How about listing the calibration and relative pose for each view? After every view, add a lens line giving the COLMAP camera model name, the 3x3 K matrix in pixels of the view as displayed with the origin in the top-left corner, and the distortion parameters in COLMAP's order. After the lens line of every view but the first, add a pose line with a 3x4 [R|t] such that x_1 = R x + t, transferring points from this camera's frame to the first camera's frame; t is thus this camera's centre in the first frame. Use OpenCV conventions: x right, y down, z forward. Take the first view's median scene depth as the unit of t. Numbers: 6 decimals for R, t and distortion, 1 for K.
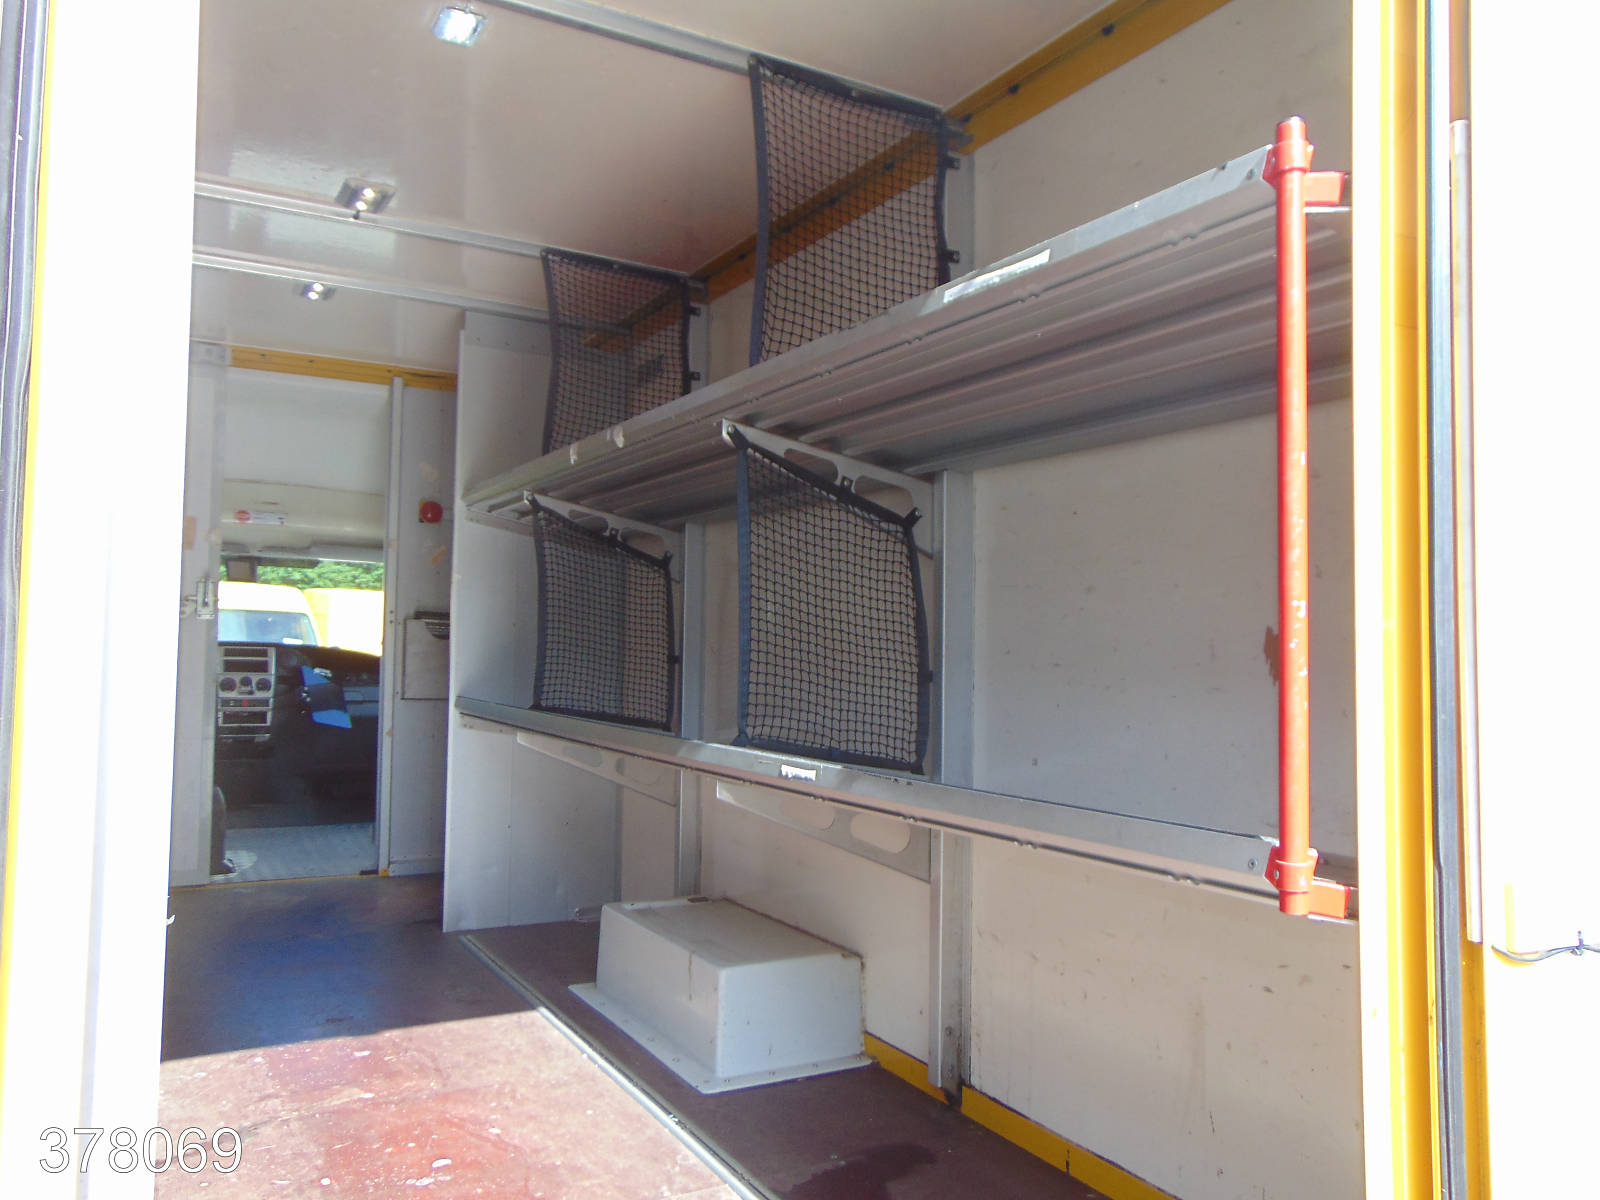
lens RADIAL K [[1202.0, 0, 796.0], [0, 1202.0, 597.4], [0, 0, 1]] dist [0.004186, -0.001048]
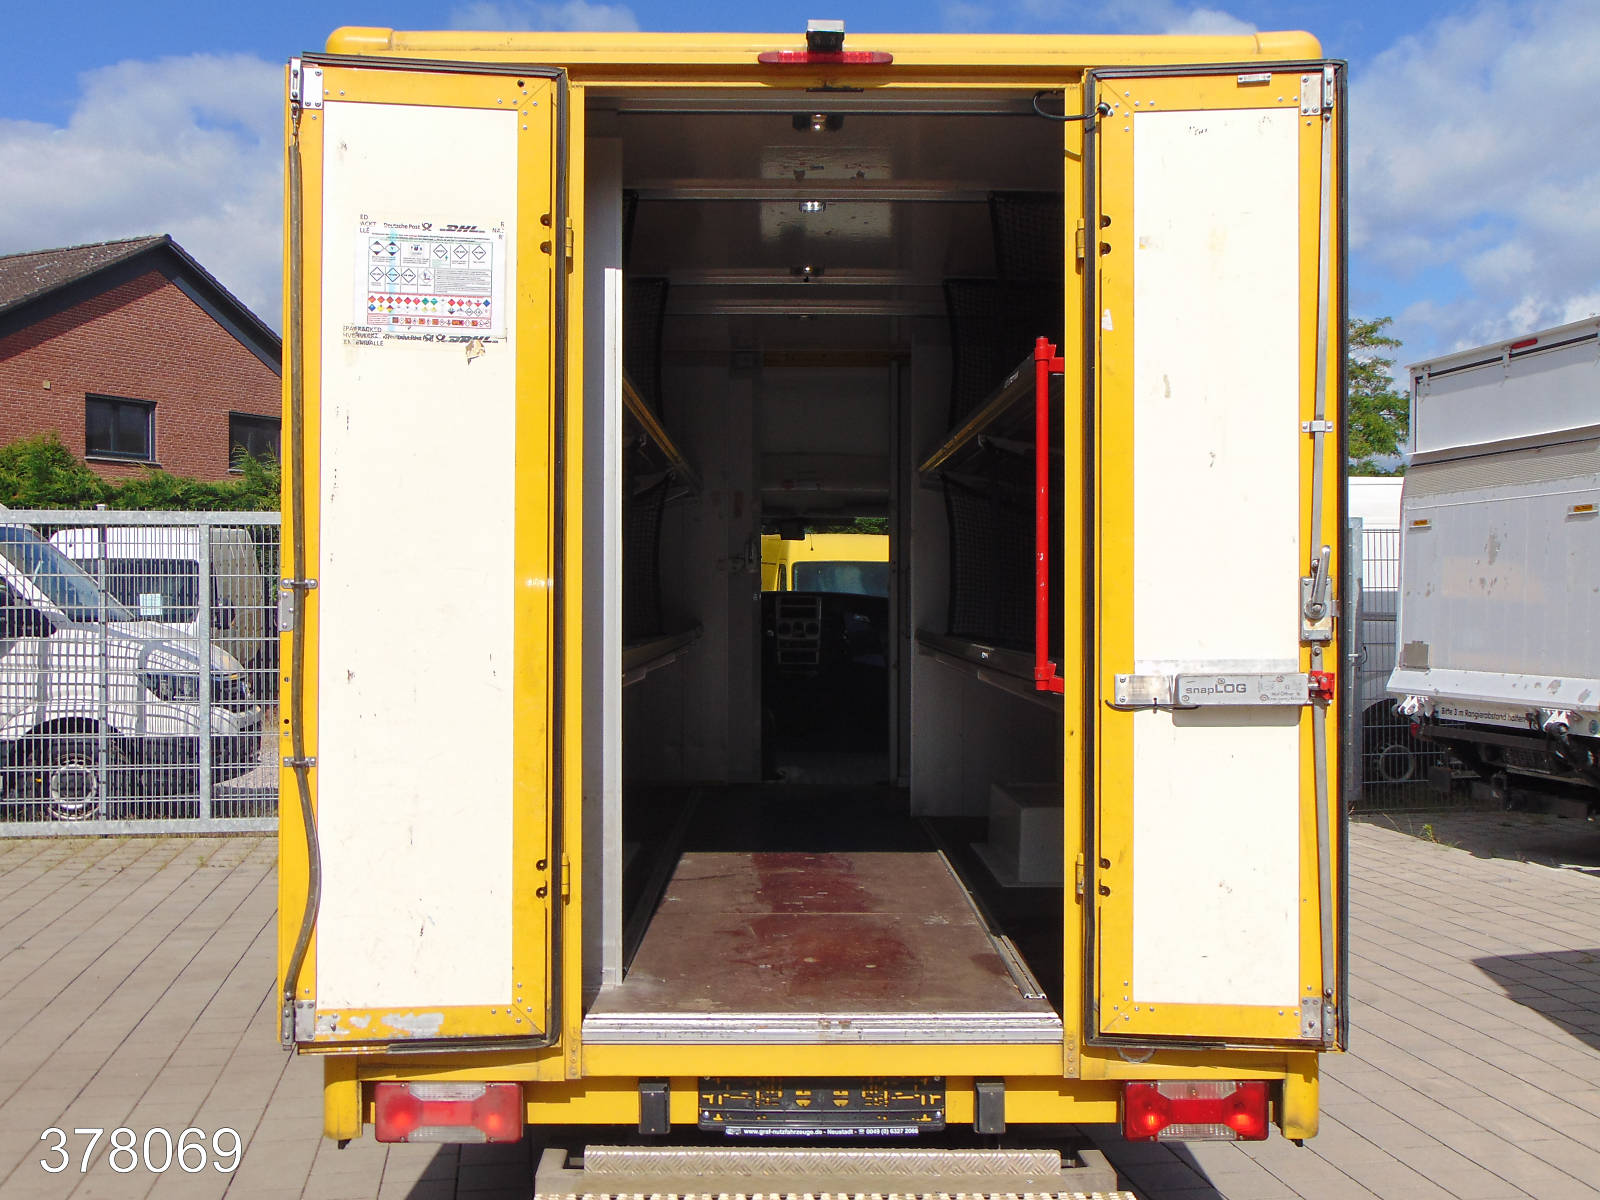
lens RADIAL K [[1632.7, 0, 800.4], [0, 1632.7, 601.2], [0, 0, 1]] dist [-0.006491, 0.000000]
pose [[0.879845, -0.014156, -0.475049, 0.416340], [0.033081, 0.998956, 0.031502, -0.004824], [0.474107, -0.043432, 0.879395, -0.543531]]
